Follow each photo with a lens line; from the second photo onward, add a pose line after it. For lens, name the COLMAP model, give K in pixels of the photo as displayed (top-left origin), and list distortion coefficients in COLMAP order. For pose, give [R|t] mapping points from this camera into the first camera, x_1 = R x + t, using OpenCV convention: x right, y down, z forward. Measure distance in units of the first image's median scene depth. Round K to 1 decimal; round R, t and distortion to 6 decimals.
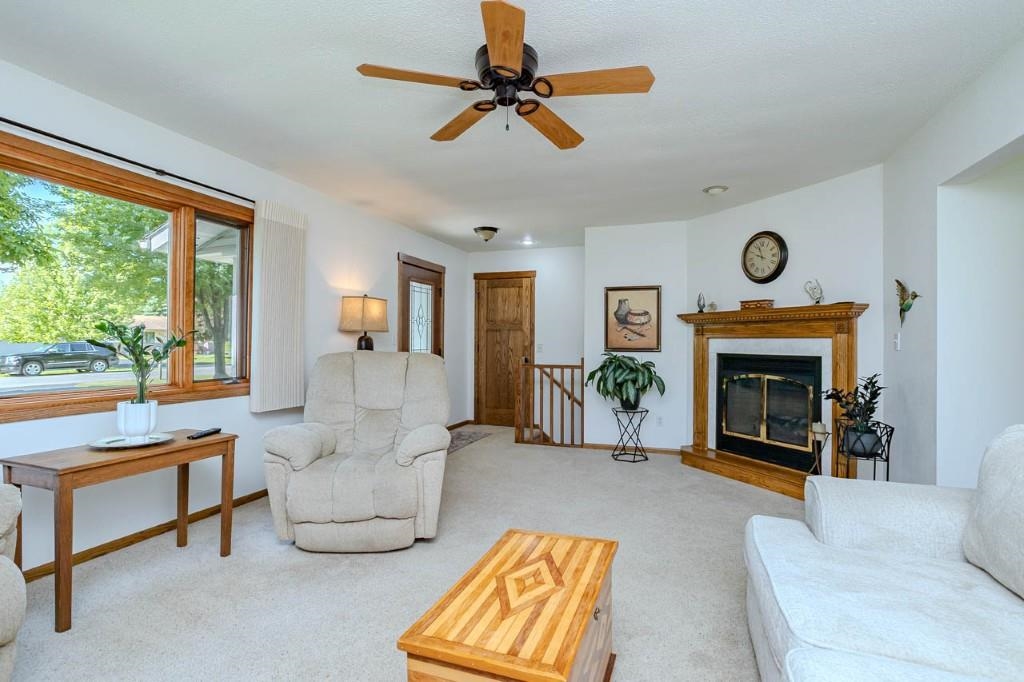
lens RADIAL K [[496.8, 0, 516.8], [0, 496.8, 336.9], [0, 0, 1]] dist [-0.034094, 0.001473]
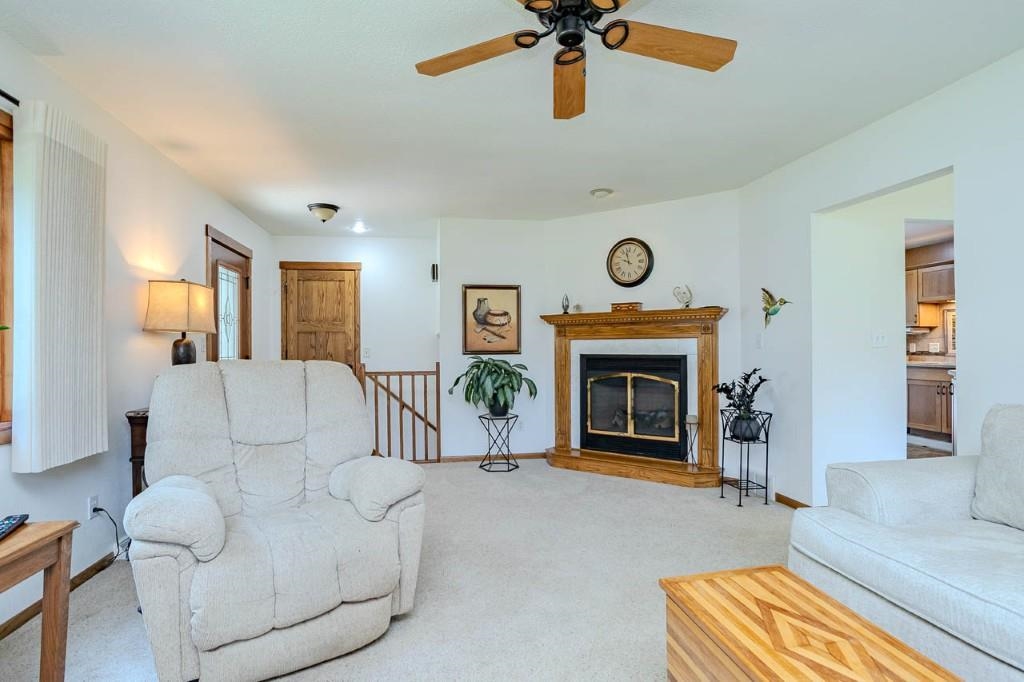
lens RADIAL K [[507.6, 0, 512.0], [0, 507.6, 341.0], [0, 0, 1]] dist [-0.044332, 0.032597]
pose [[0.874887, -0.008323, 0.484256, -0.227392], [0.007453, 0.999965, 0.003721, 0.001119], [-0.484270, 0.000354, 0.874918, 0.155129]]
